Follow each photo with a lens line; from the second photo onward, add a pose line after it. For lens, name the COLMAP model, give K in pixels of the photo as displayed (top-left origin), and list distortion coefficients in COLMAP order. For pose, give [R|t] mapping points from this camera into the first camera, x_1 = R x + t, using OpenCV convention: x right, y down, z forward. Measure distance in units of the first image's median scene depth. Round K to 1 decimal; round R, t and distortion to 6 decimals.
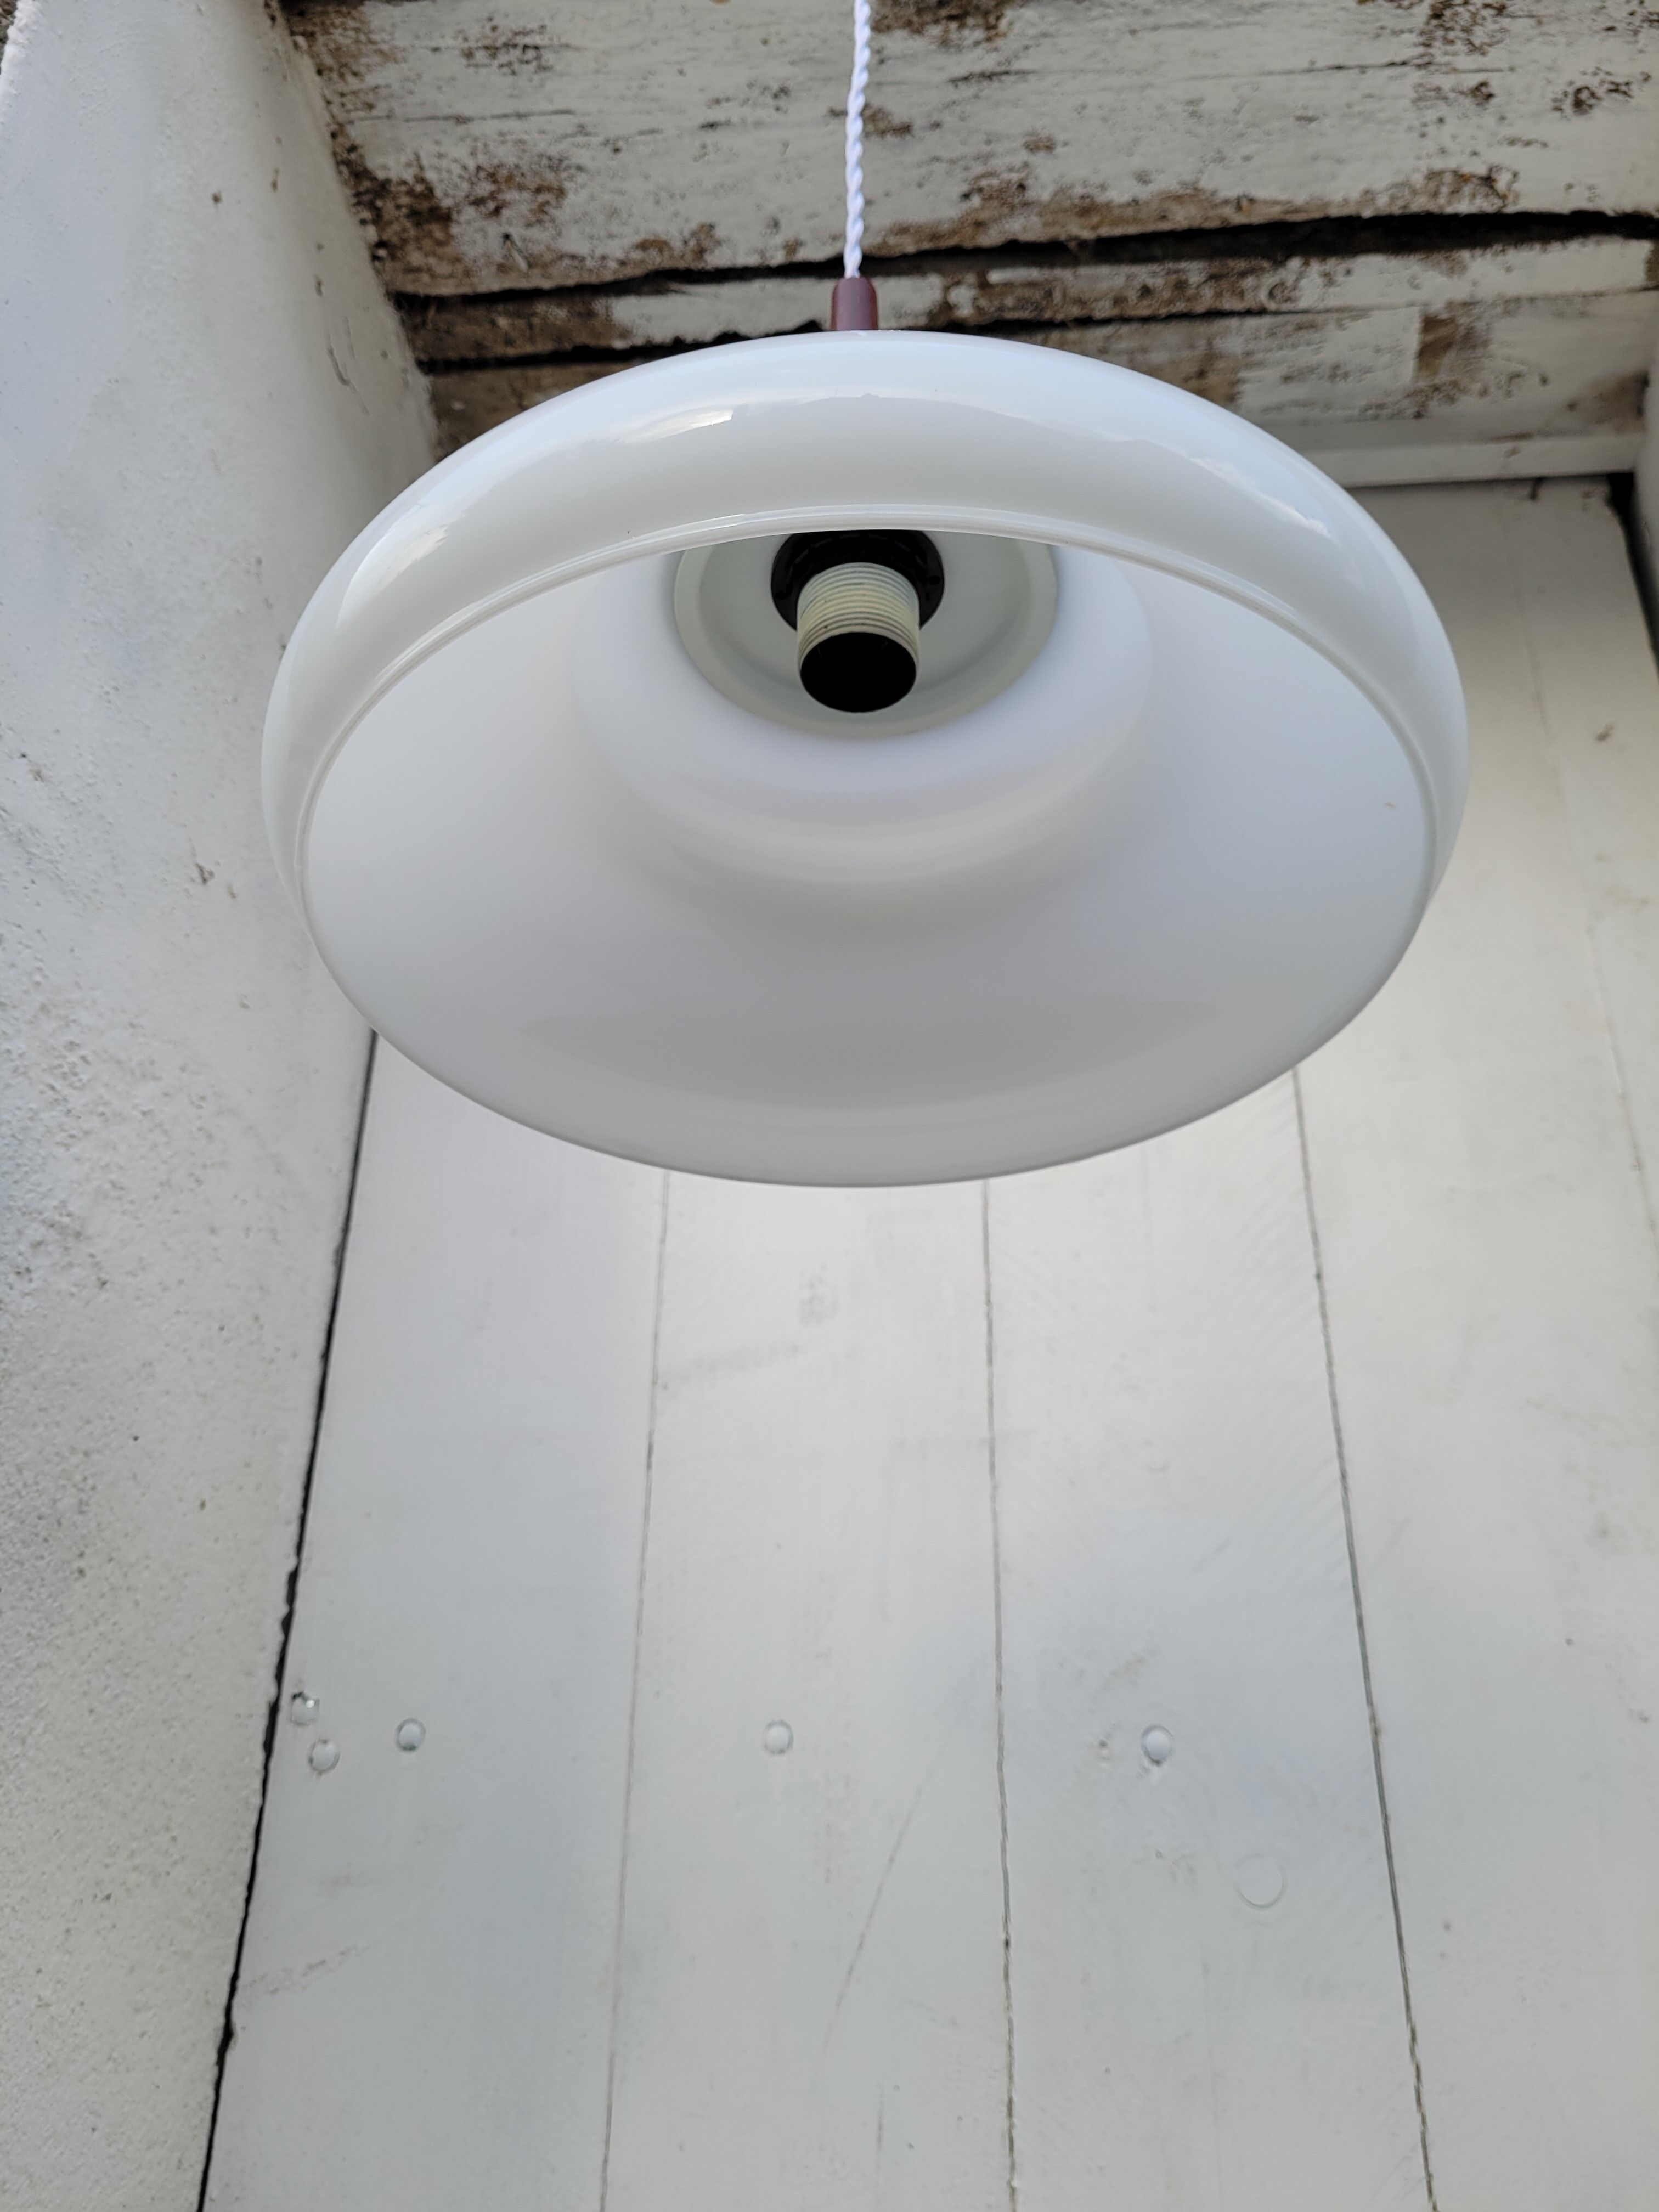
lens RADIAL K [[1682.8, 0, 829.5], [0, 1682.8, 1106.0], [0, 0, 1]] dist [-0.002168, -0.002593]
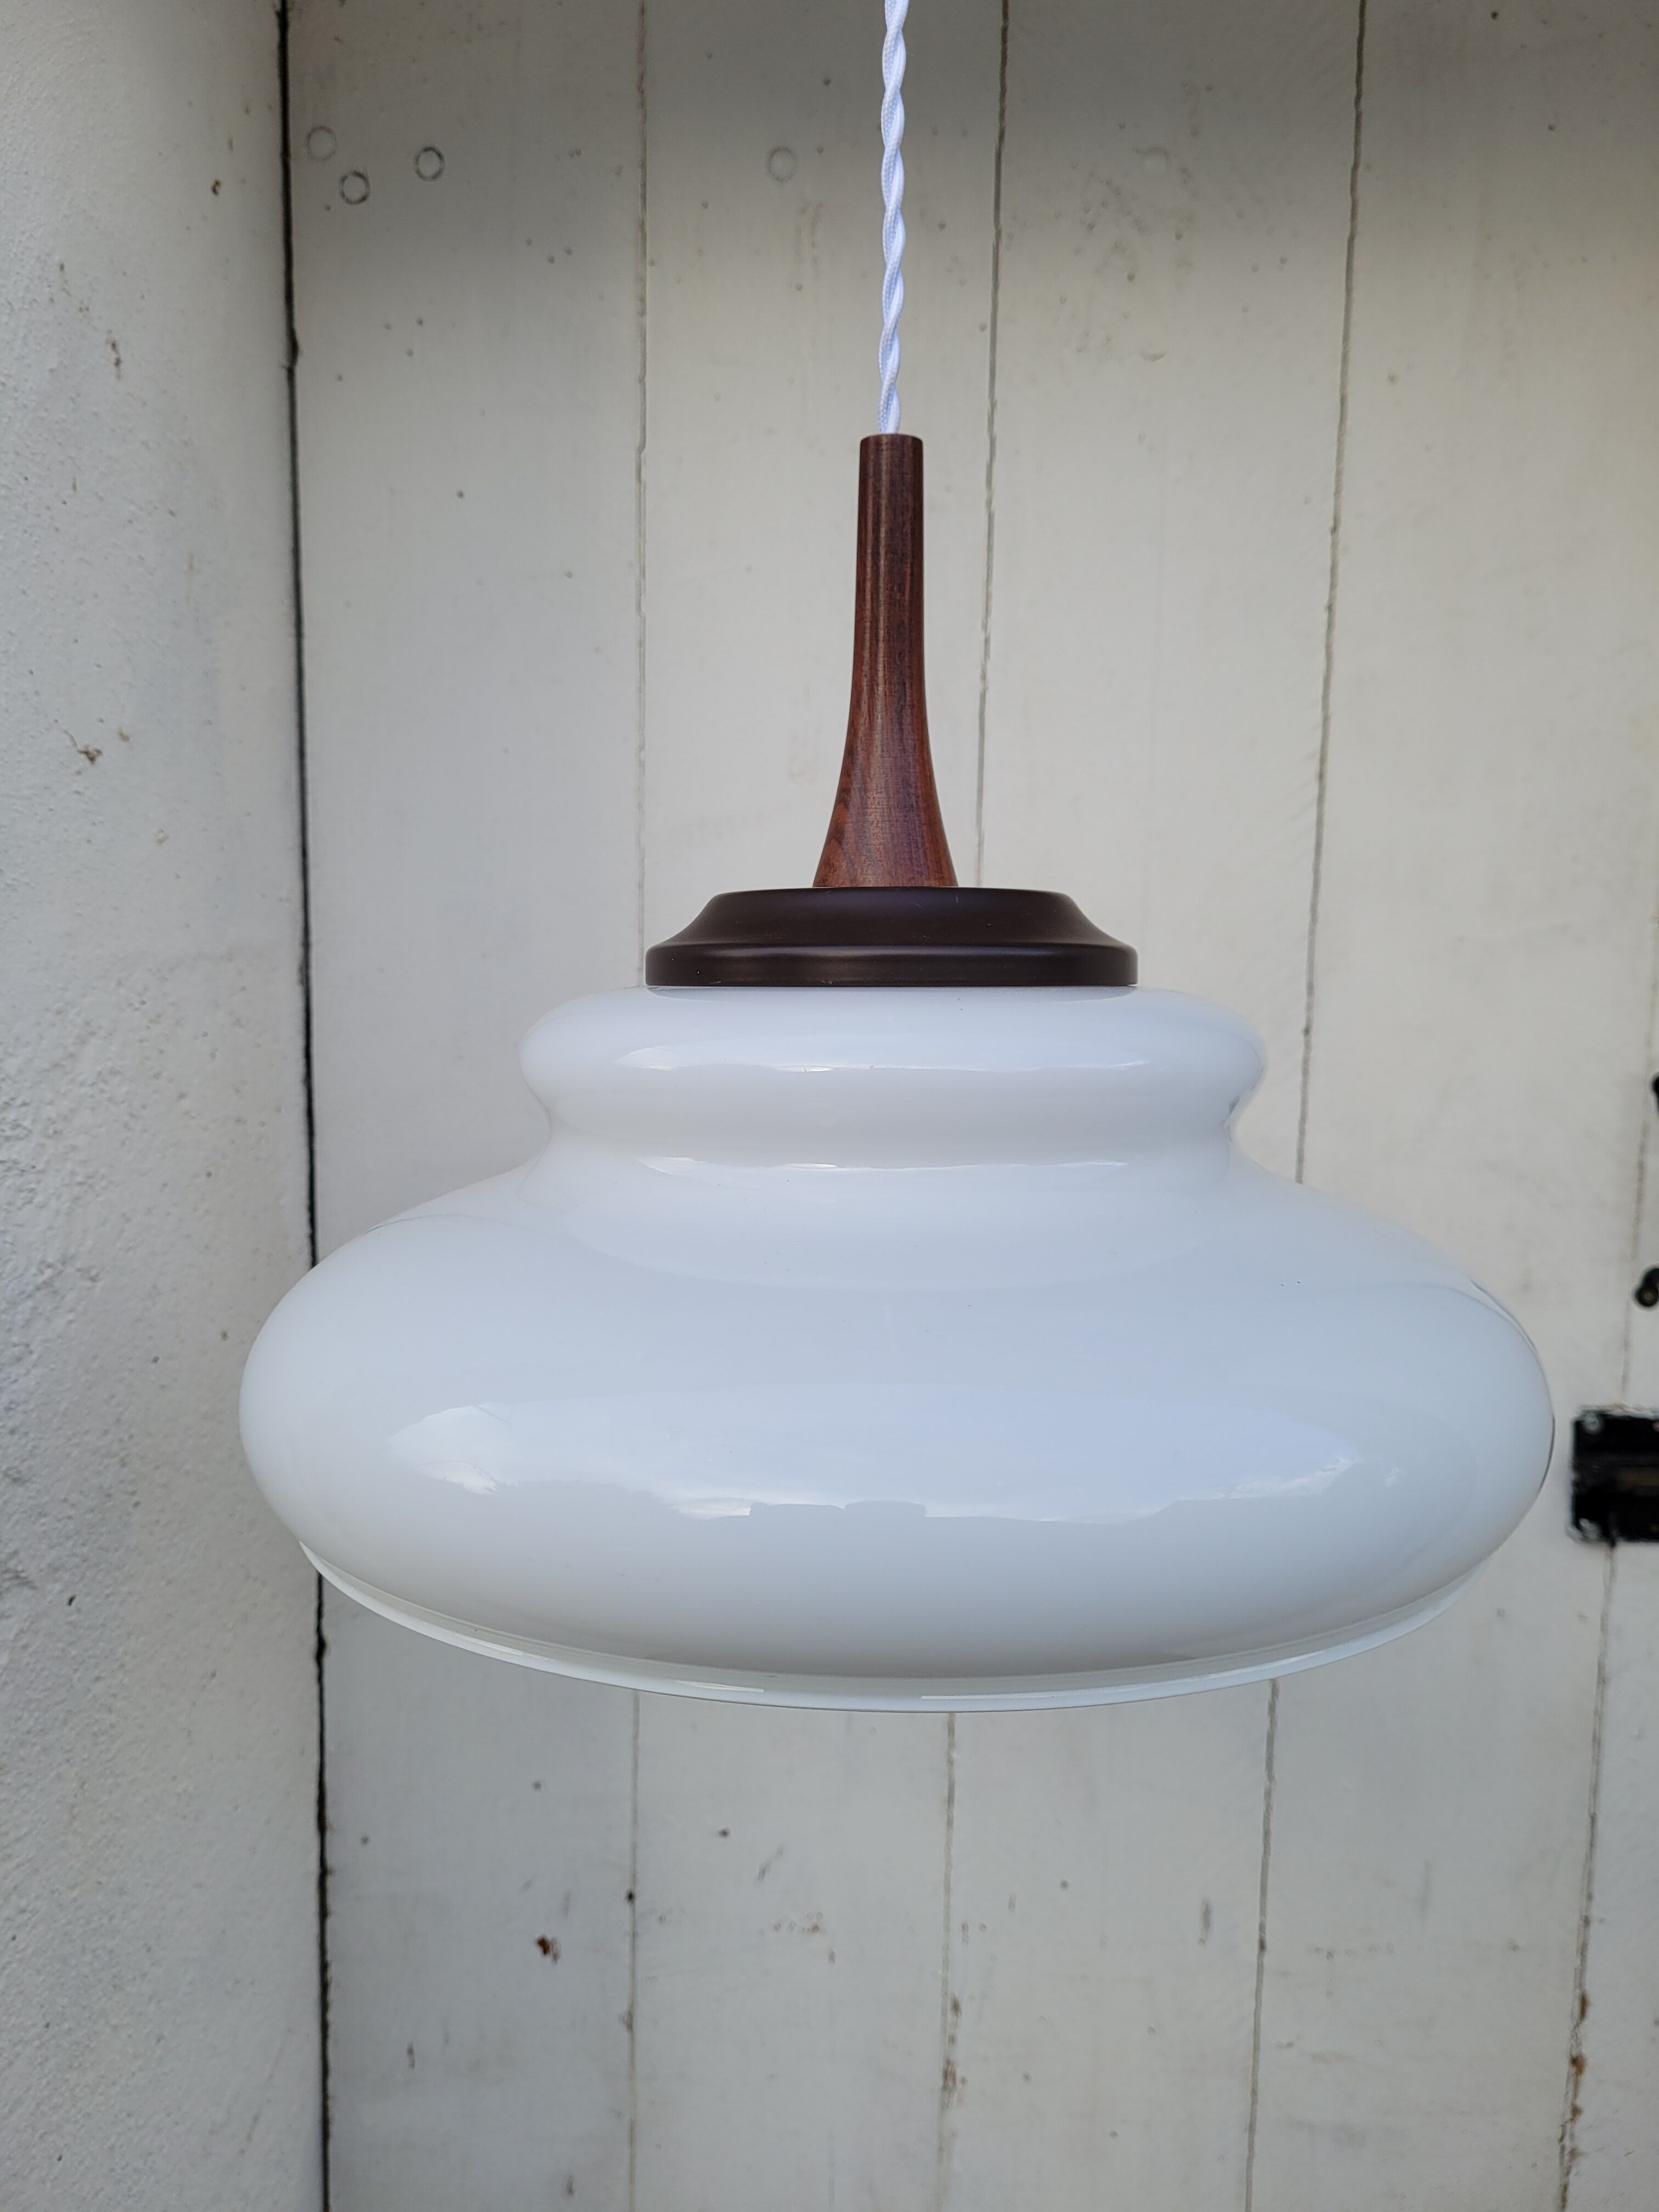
lens RADIAL K [[1662.7, 0, 829.5], [0, 1662.7, 1106.0], [0, 0, 1]] dist [0.002046, 0.001257]
pose [[0.999652, 0.001802, 0.026322, -0.016205], [-0.015848, 0.838637, 0.544461, -0.393690], [-0.021094, -0.544688, 0.838373, 0.162278]]
